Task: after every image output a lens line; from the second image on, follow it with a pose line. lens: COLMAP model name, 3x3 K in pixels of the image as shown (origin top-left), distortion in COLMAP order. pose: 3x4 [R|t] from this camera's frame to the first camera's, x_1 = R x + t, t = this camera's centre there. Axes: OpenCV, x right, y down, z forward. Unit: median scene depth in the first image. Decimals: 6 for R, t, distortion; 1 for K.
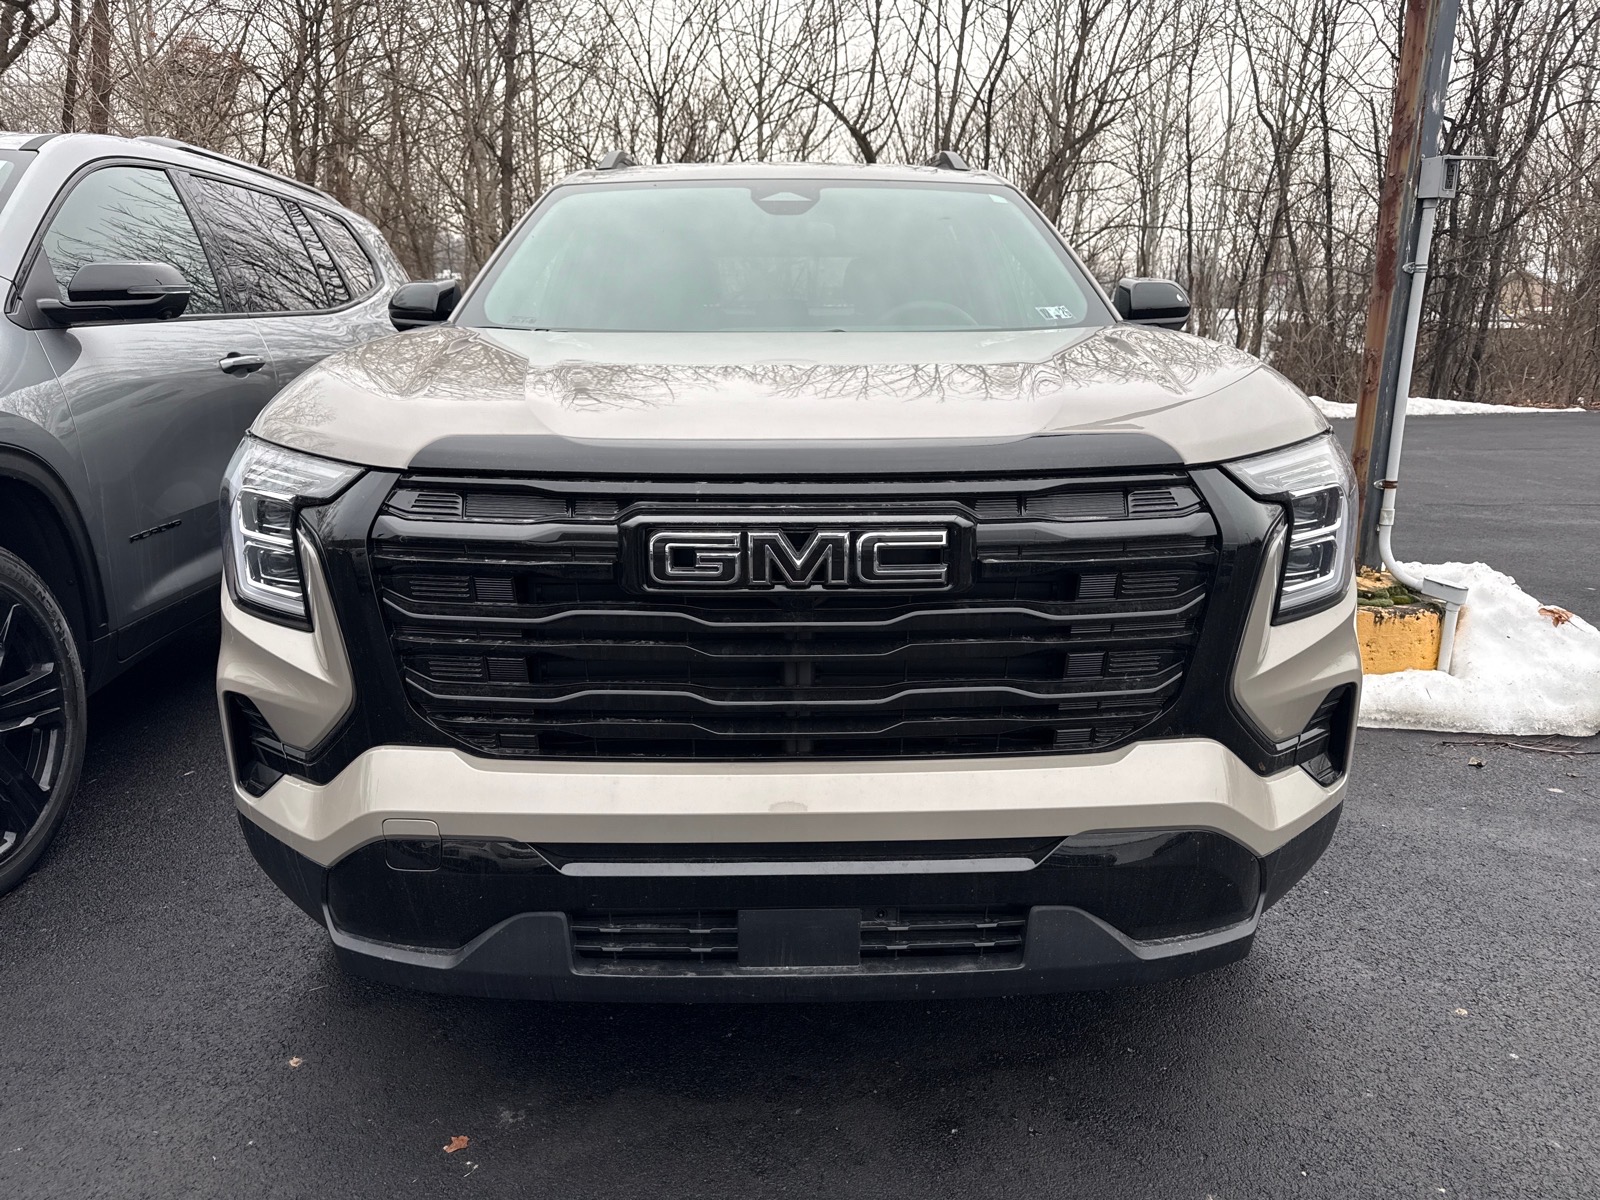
lens RADIAL K [[1135.9, 0, 800.0], [0, 1135.9, 600.0], [0, 0, 1]] dist [0.075925, -0.064118]
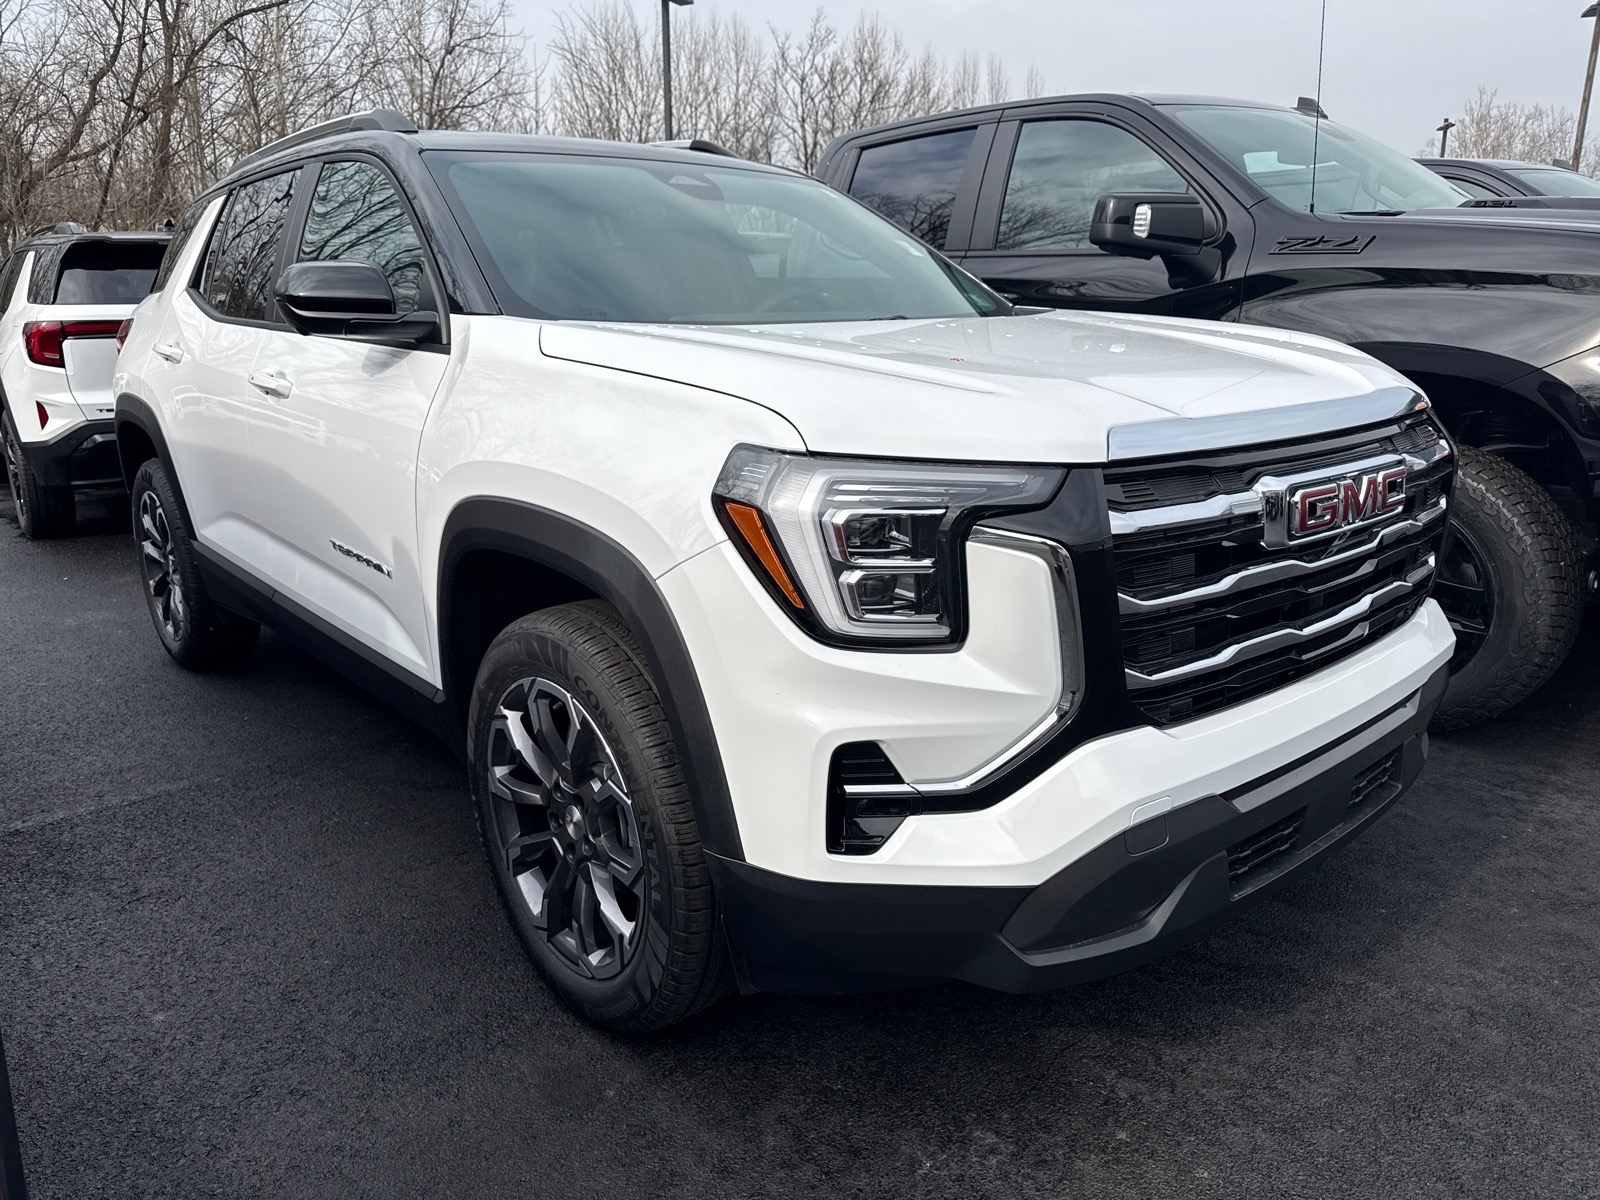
lens RADIAL K [[1173.7, 0, 800.0], [0, 1173.7, 600.0], [0, 0, 1]] dist [0.034844, 0.000919]
pose [[0.762850, -0.171307, 0.623469, -1.172719], [0.168429, 0.983622, 0.064182, -0.103444], [-0.624253, 0.056049, 0.779209, 0.353784]]
